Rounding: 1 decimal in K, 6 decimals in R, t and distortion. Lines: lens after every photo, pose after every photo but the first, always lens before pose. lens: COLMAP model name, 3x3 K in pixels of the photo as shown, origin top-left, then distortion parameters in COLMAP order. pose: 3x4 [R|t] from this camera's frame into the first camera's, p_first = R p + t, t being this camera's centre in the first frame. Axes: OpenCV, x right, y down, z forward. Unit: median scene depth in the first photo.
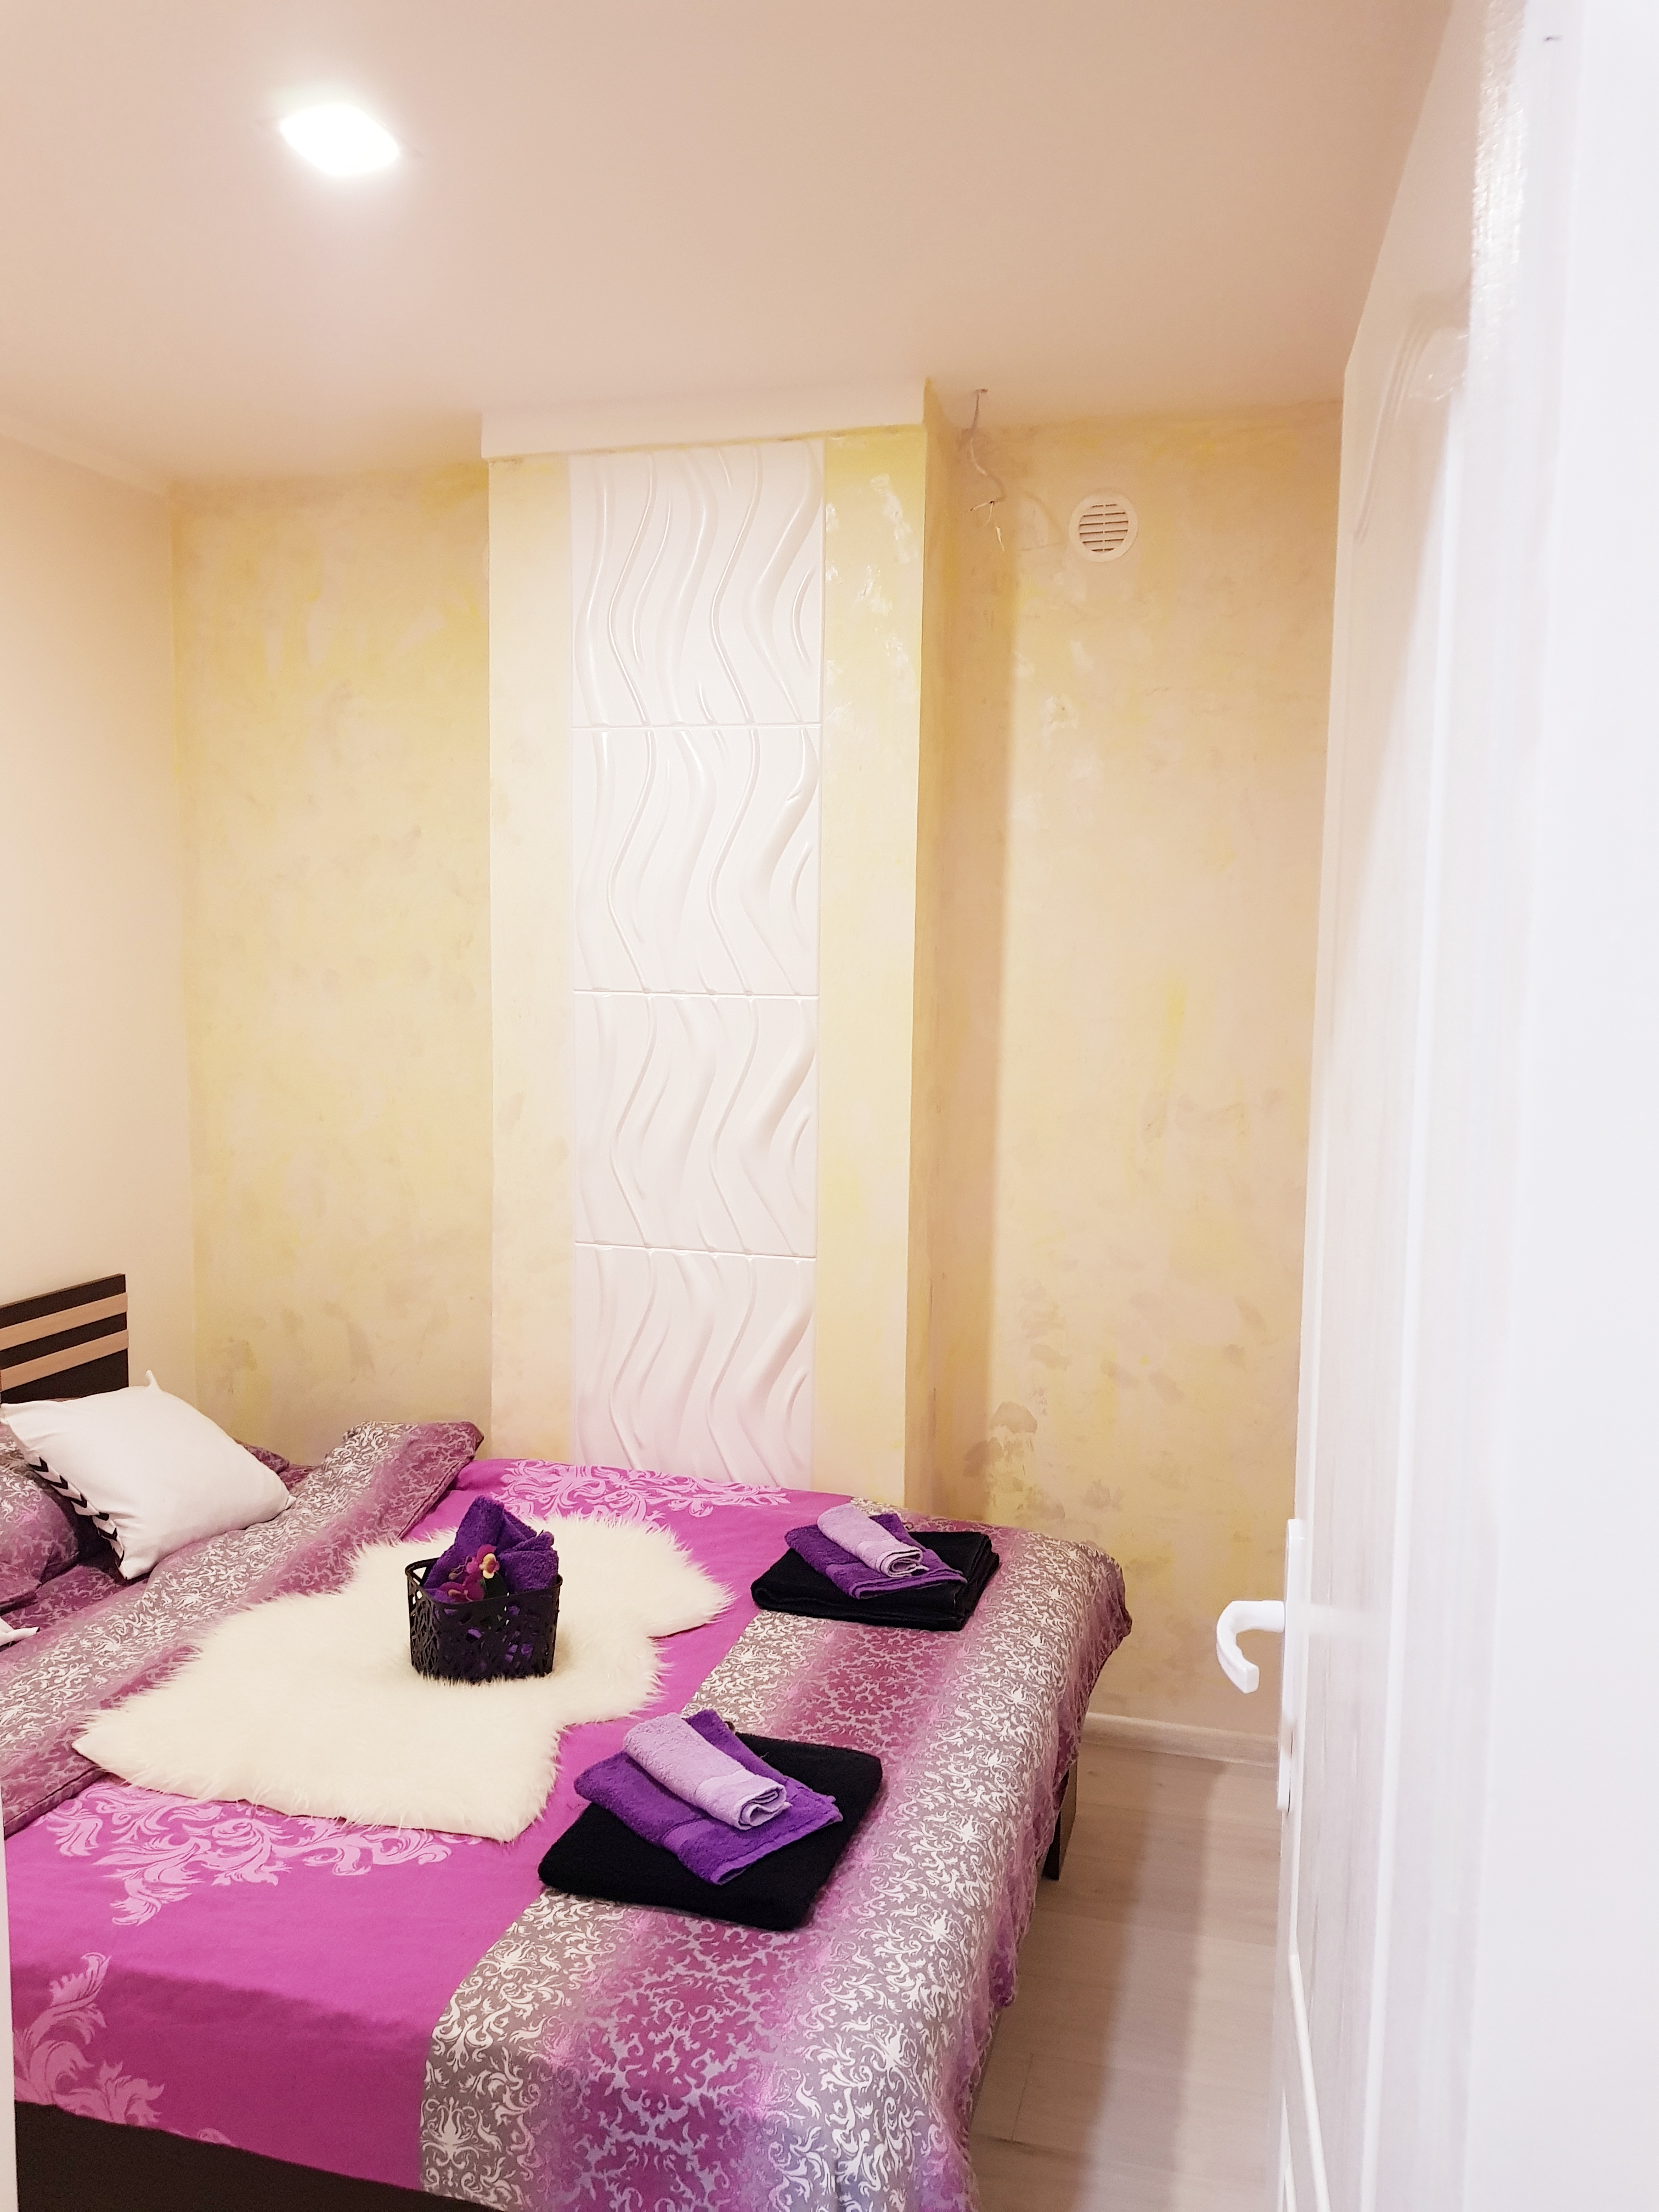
lens RADIAL K [[1734.3, 0, 798.4], [0, 1734.3, 1107.7], [0, 0, 1]] dist [0.079866, -0.143026]
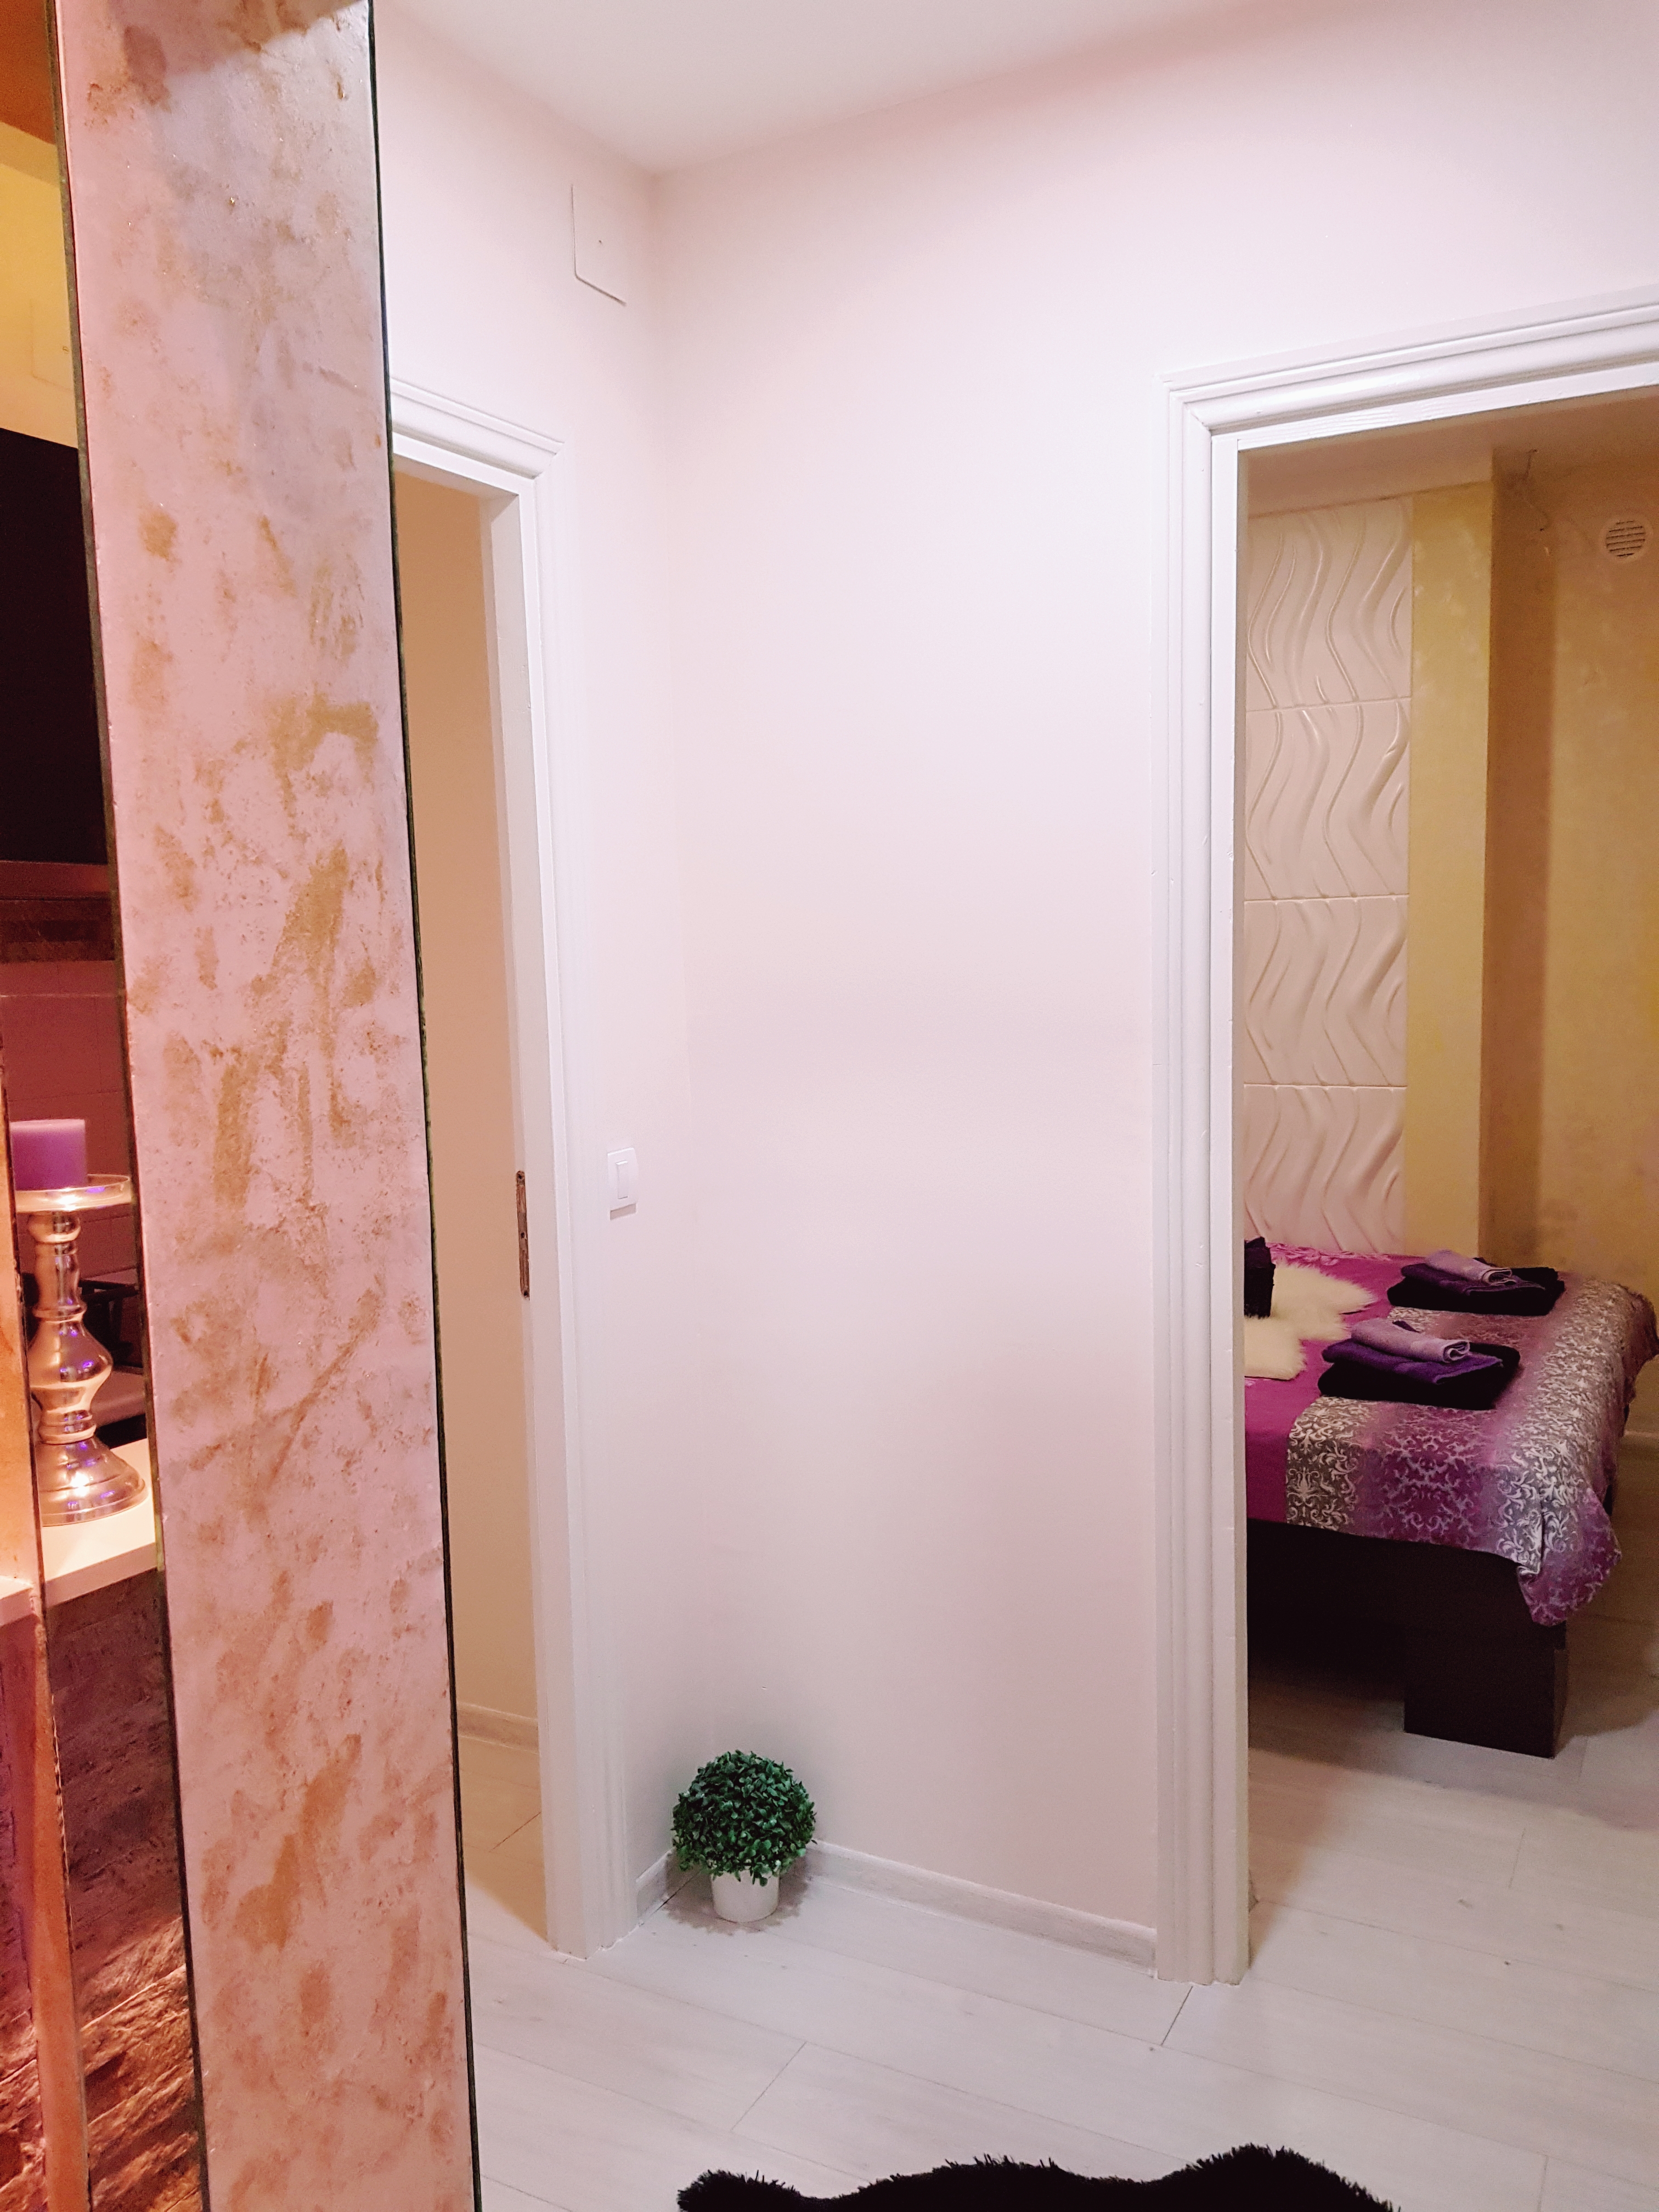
lens RADIAL K [[1734.3, 0, 798.4], [0, 1734.3, 1107.7], [0, 0, 1]] dist [0.079866, -0.143026]
pose [[0.975307, -0.016906, -0.220206, -0.303182], [0.019324, 0.999774, 0.008828, 0.159934], [0.220007, -0.012866, 0.975413, -0.895525]]
